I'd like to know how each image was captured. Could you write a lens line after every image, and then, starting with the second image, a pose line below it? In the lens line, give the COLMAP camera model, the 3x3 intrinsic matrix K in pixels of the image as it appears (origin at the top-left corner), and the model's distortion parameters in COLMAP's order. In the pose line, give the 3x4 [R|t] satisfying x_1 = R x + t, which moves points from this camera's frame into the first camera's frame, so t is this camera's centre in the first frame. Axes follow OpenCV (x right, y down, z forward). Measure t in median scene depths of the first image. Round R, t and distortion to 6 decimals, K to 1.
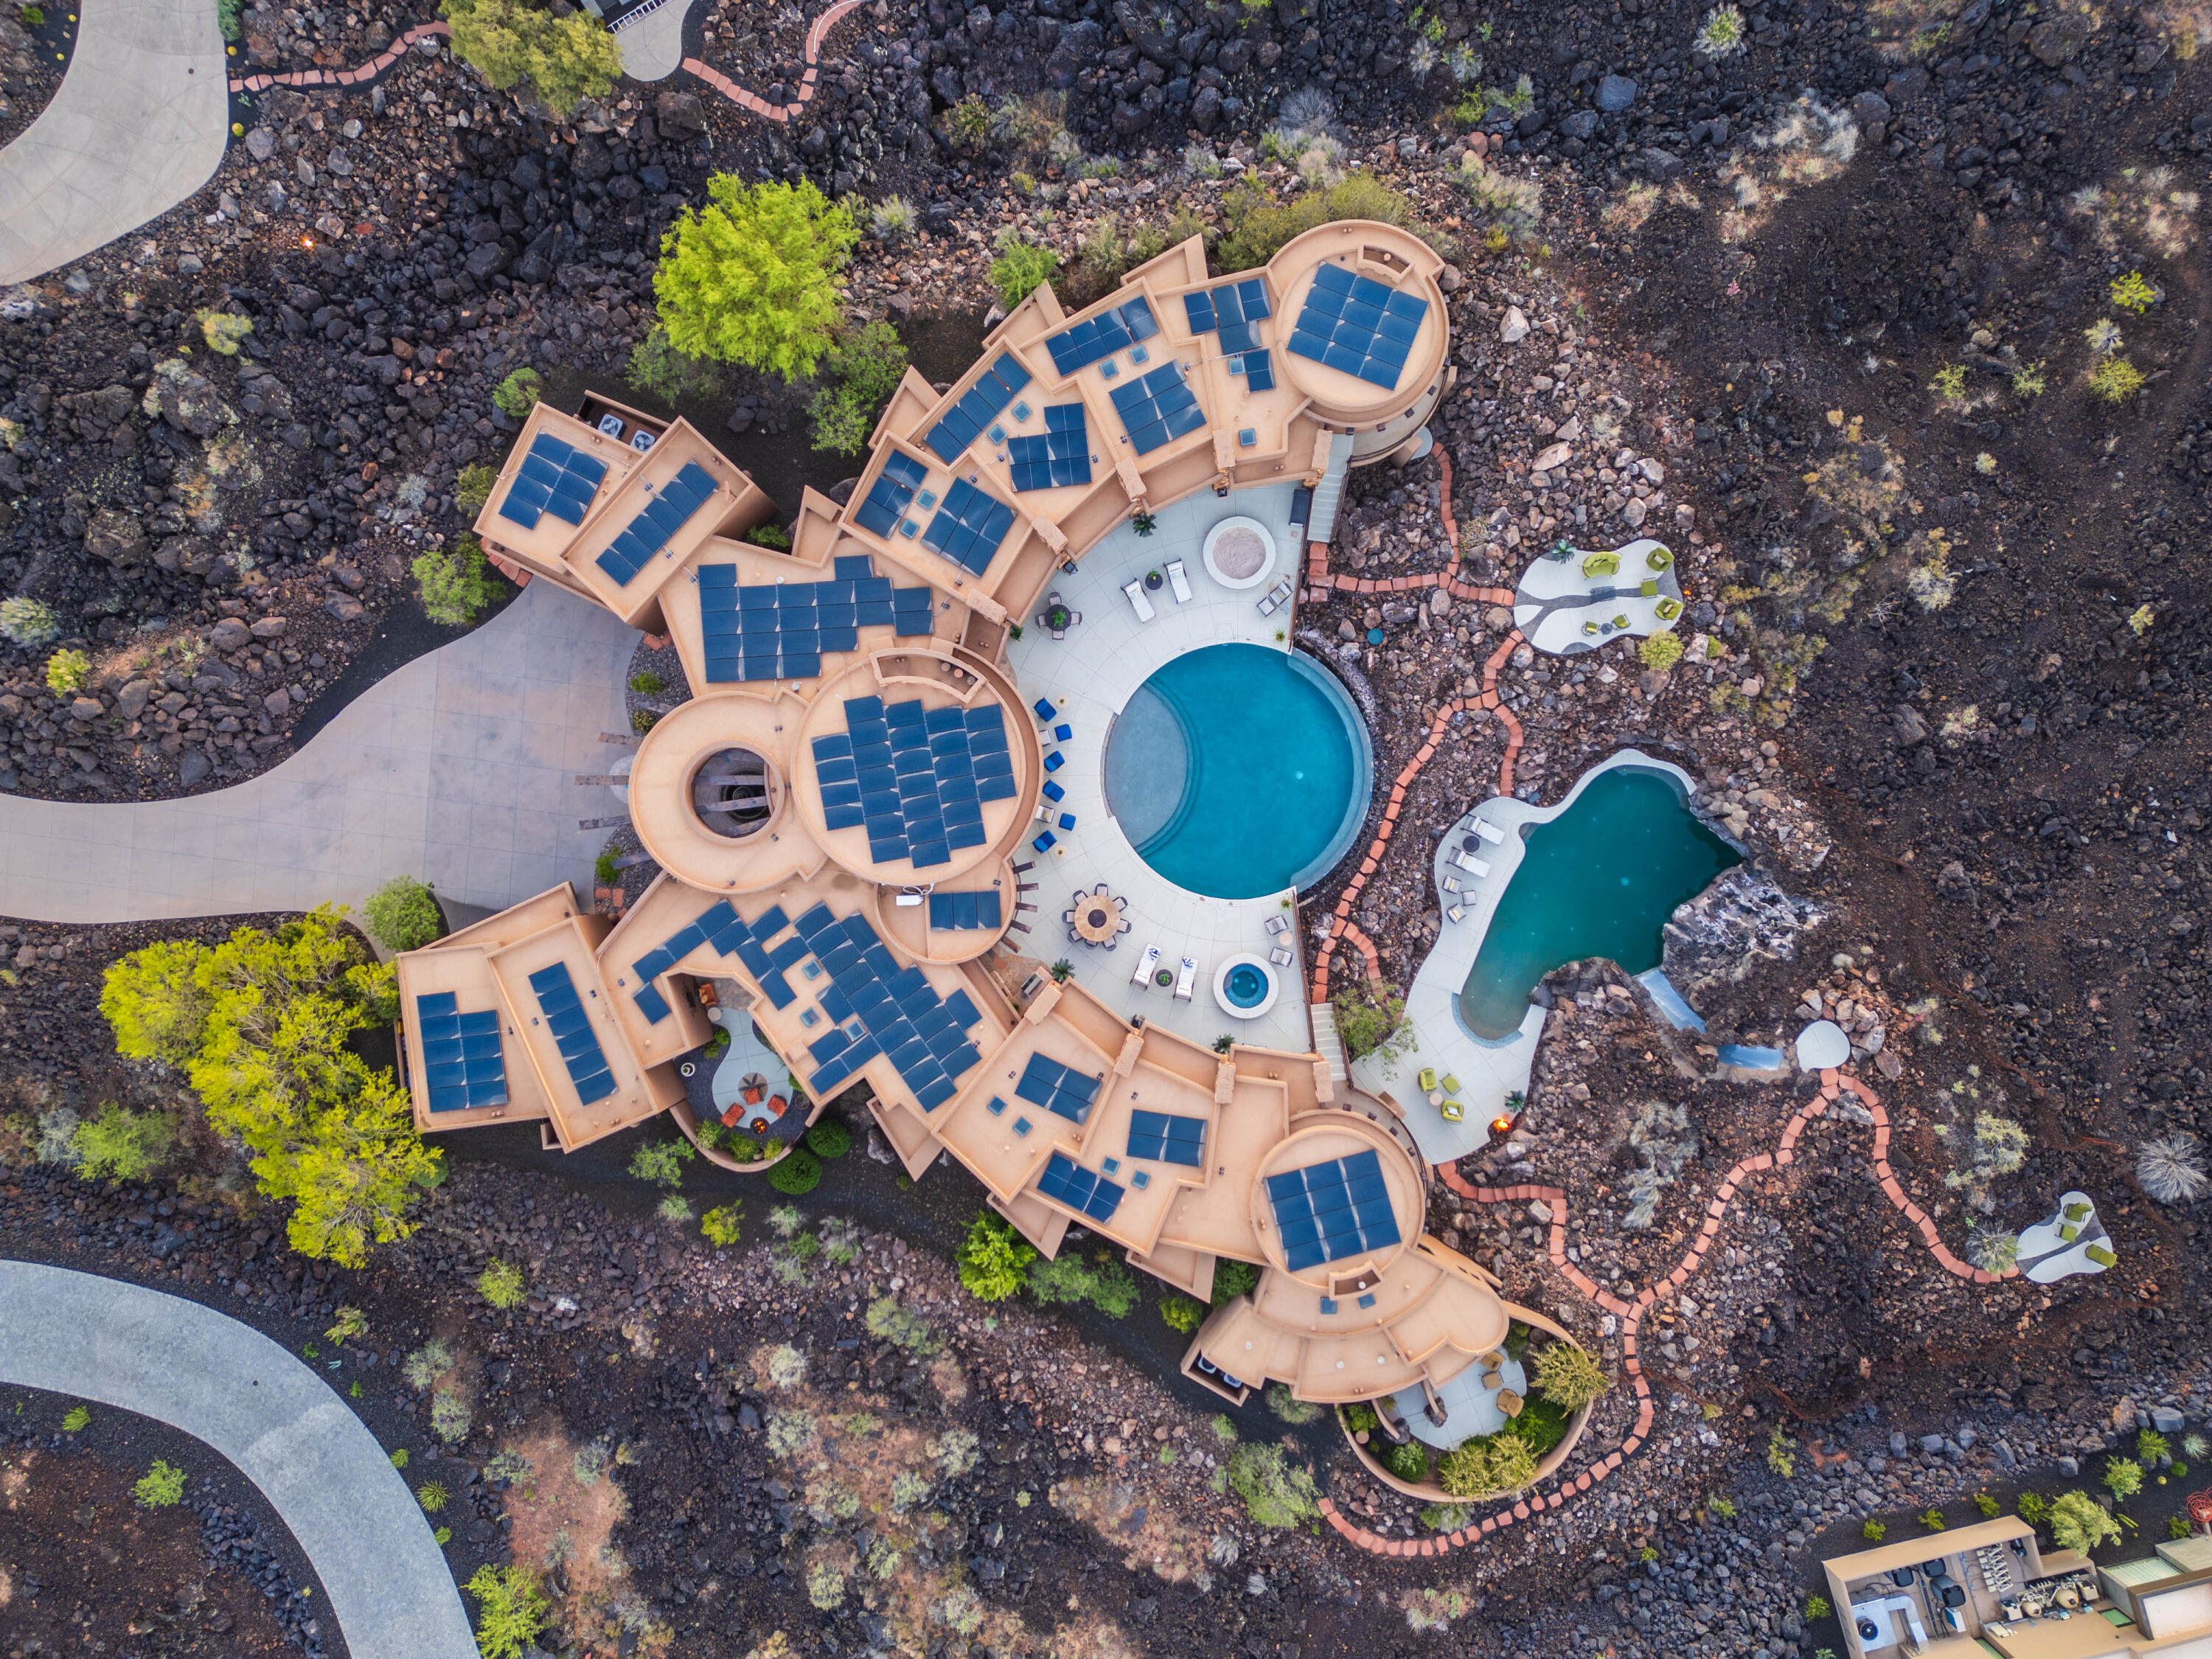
lens RADIAL K [[1543.5, 0, 1120.7], [0, 1543.5, 836.2], [0, 0, 1]] dist [0.083013, -0.077118]
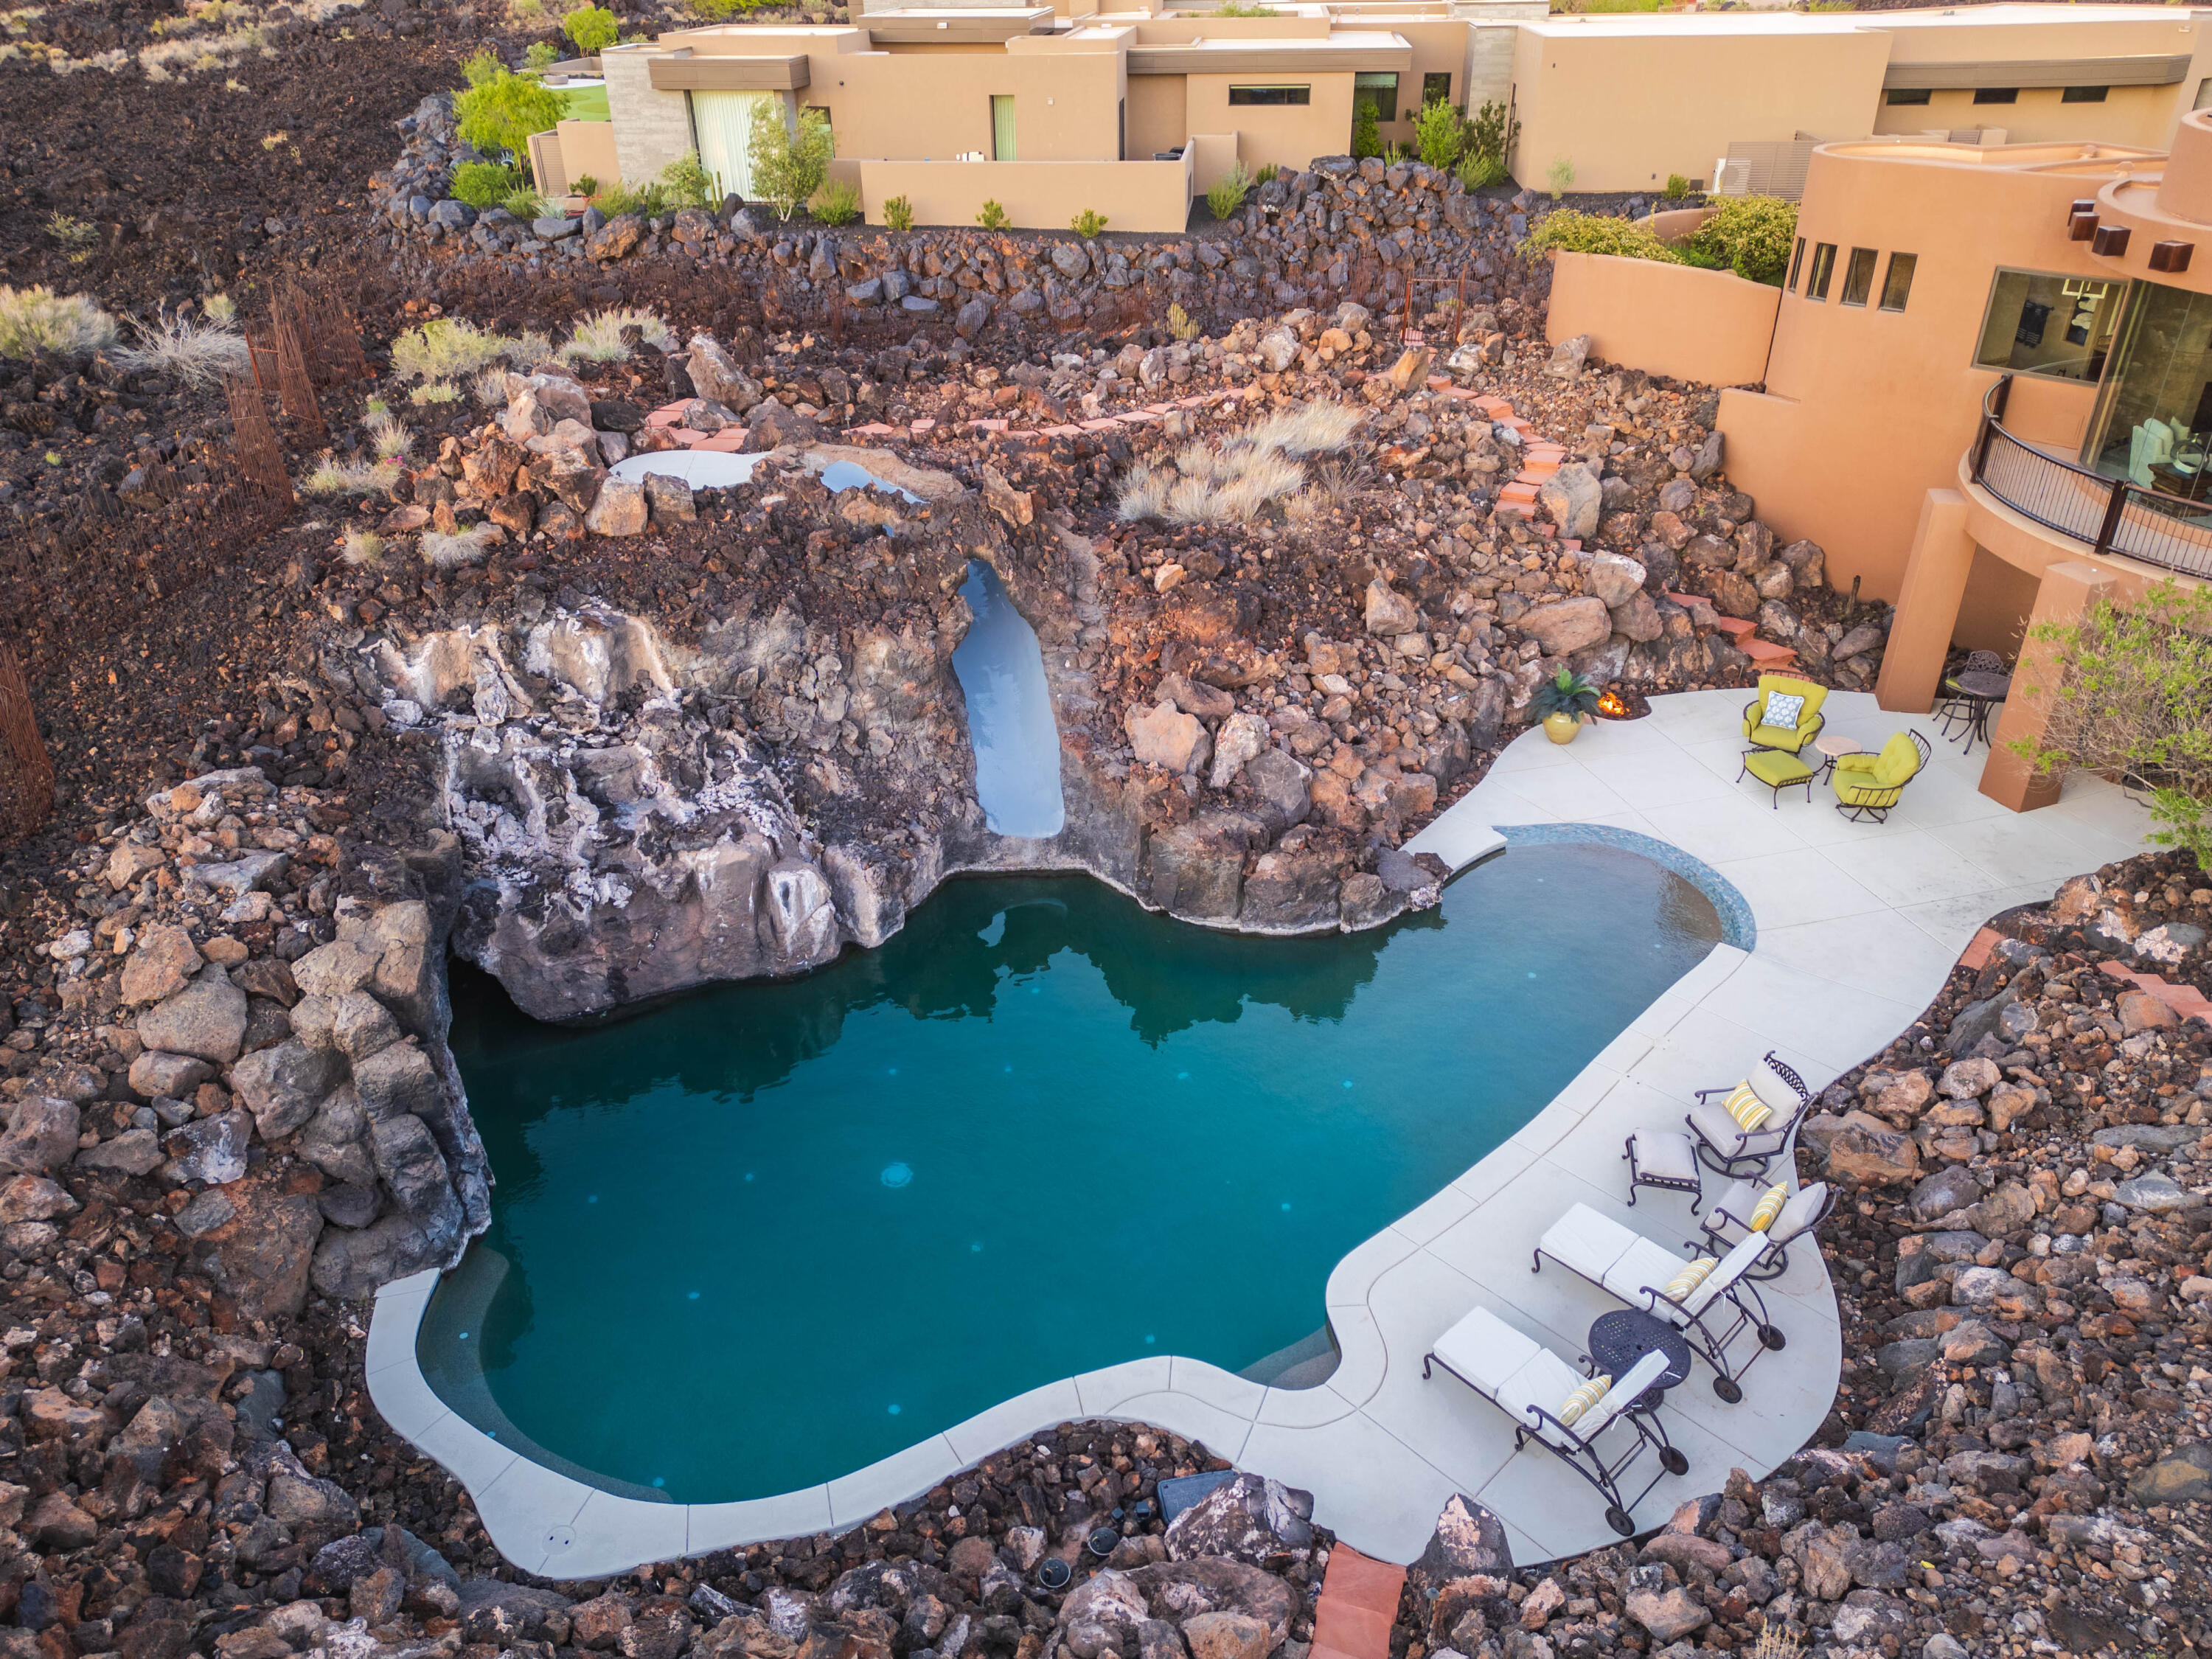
lens RADIAL K [[1543.5, 0, 1113.4], [0, 1543.5, 829.5], [0, 0, 1]] dist [0.083013, -0.077118]
pose [[-0.936437, -0.158279, 0.313103, 0.242996], [0.350548, -0.458286, 0.816756, -0.134971], [0.014216, 0.874598, 0.484640, 0.889625]]
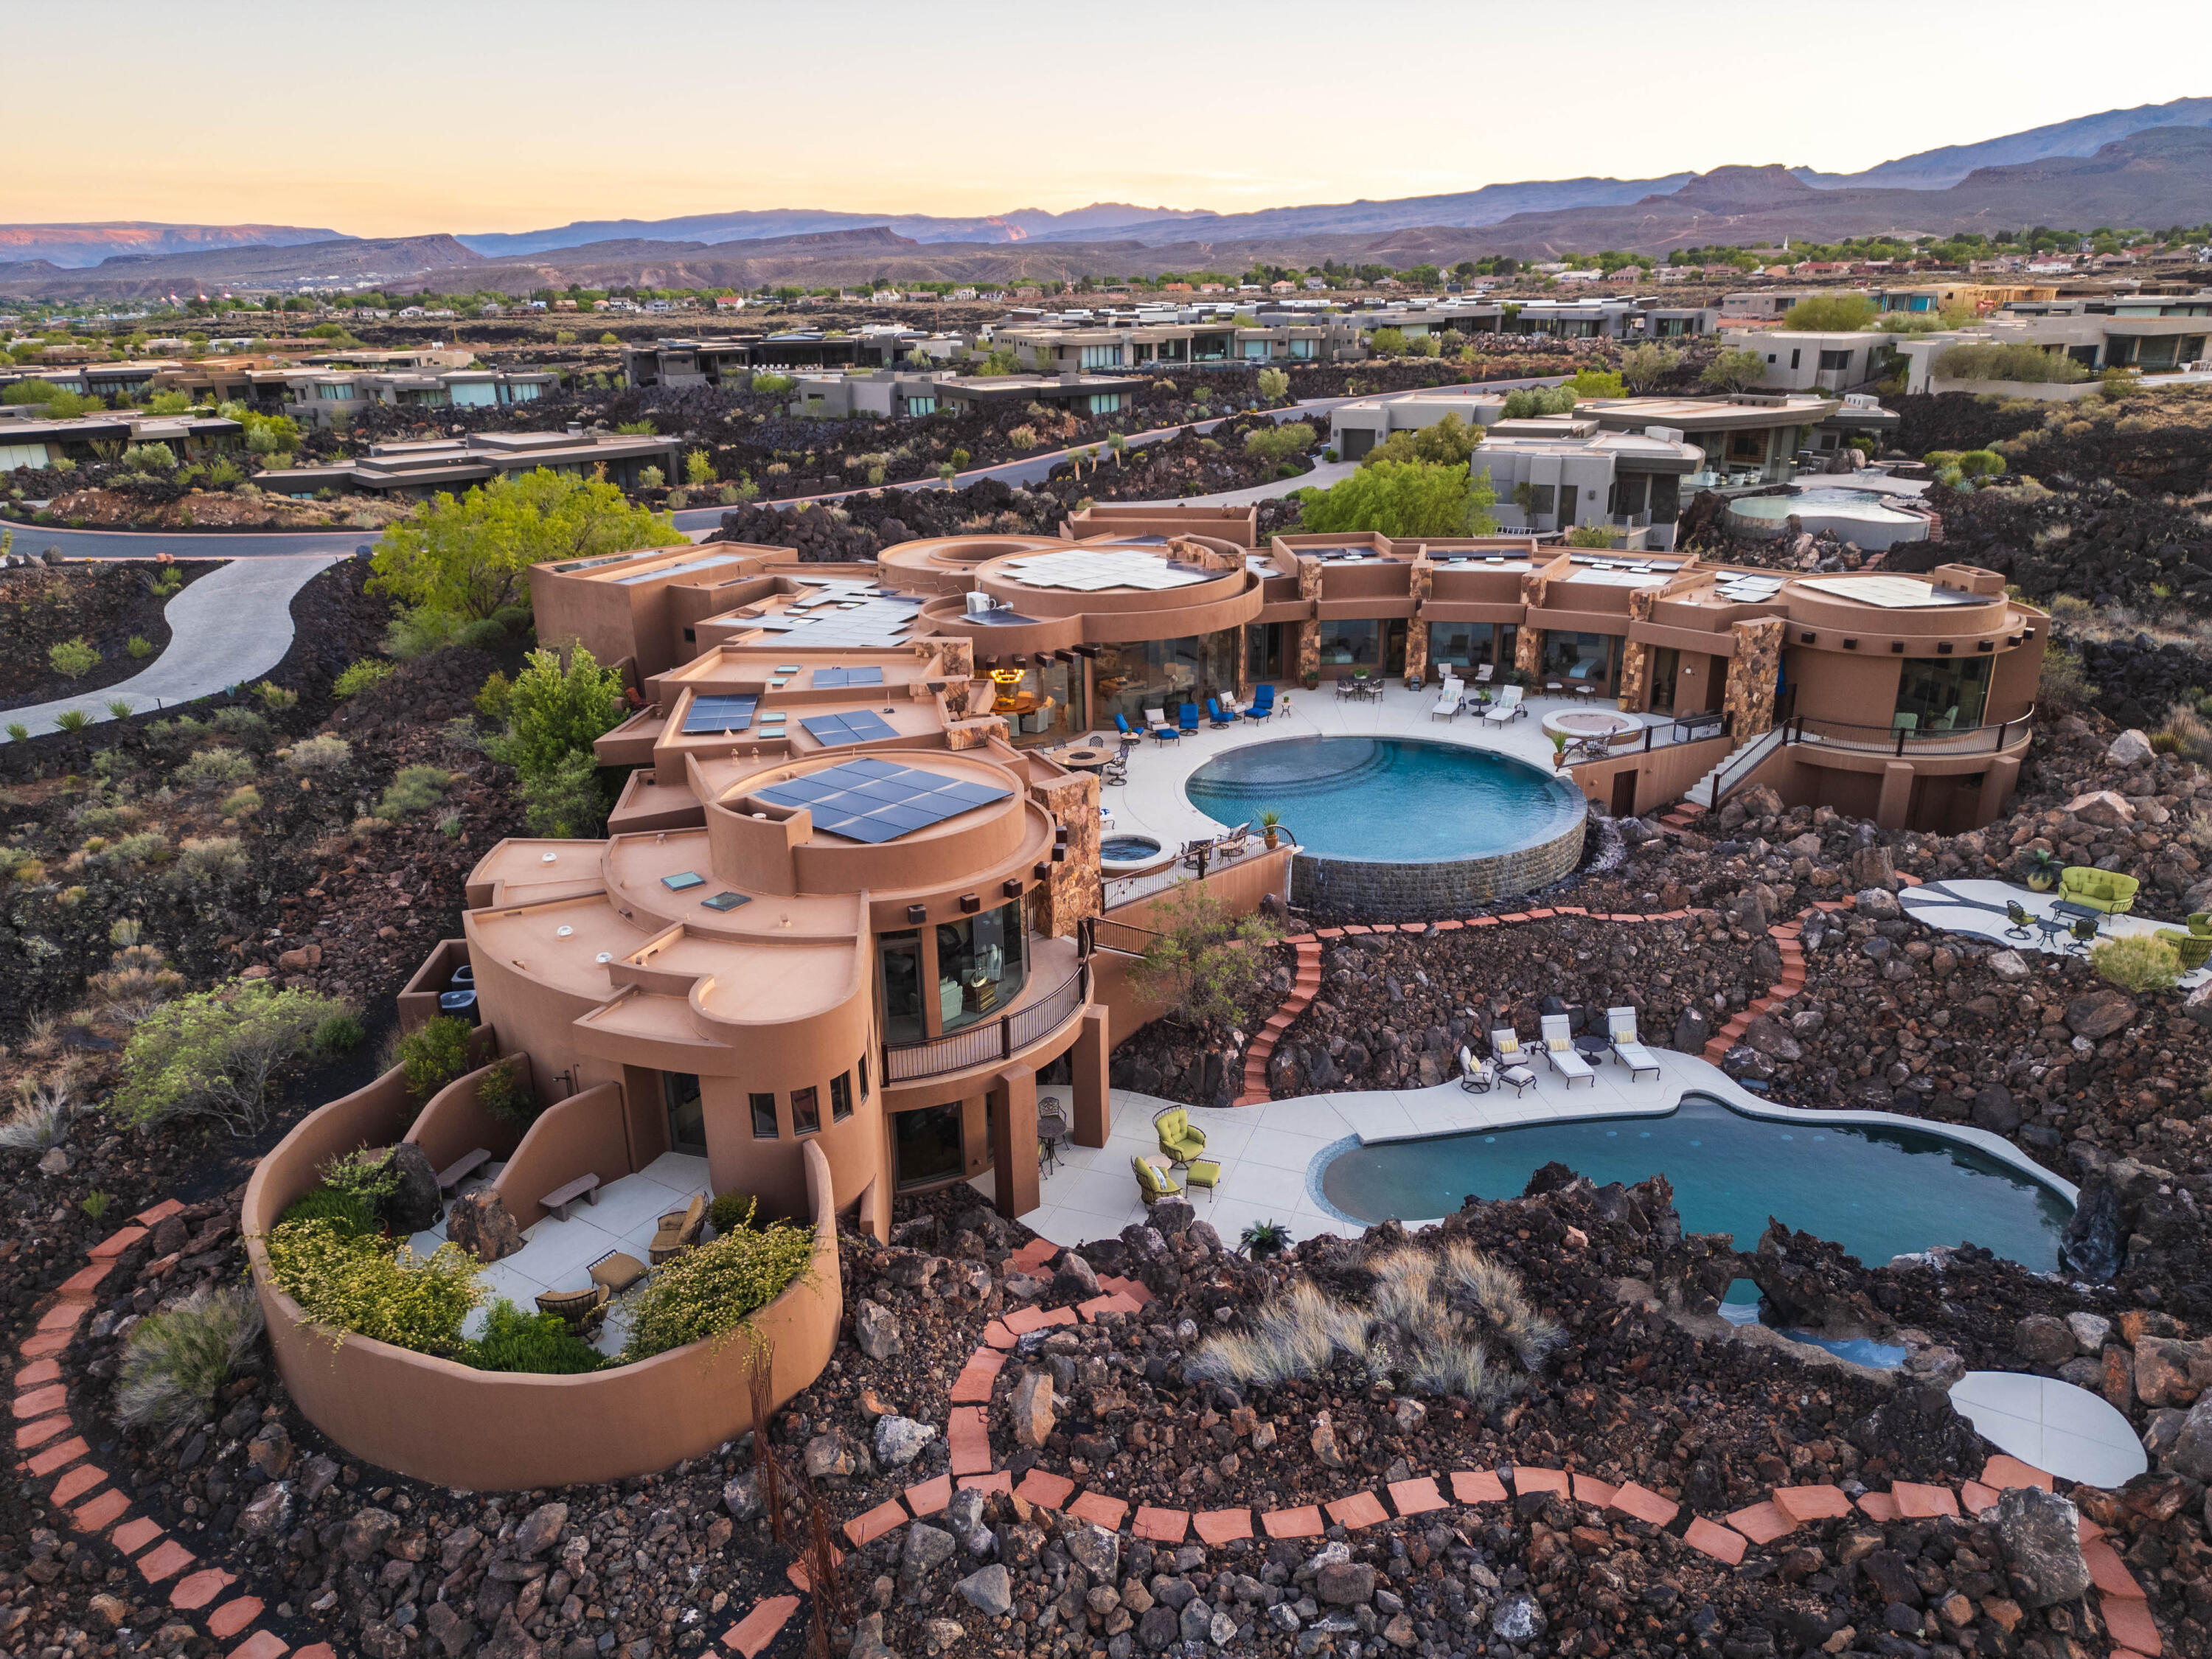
lens RADIAL K [[1543.5, 0, 1111.0], [0, 1543.5, 846.2], [0, 0, 1]] dist [0.083013, -0.077118]
pose [[0.565560, 0.287688, -0.772902, 0.539022], [-0.824335, 0.225380, -0.519304, 0.410440], [0.024799, 0.930827, 0.364617, 0.762937]]
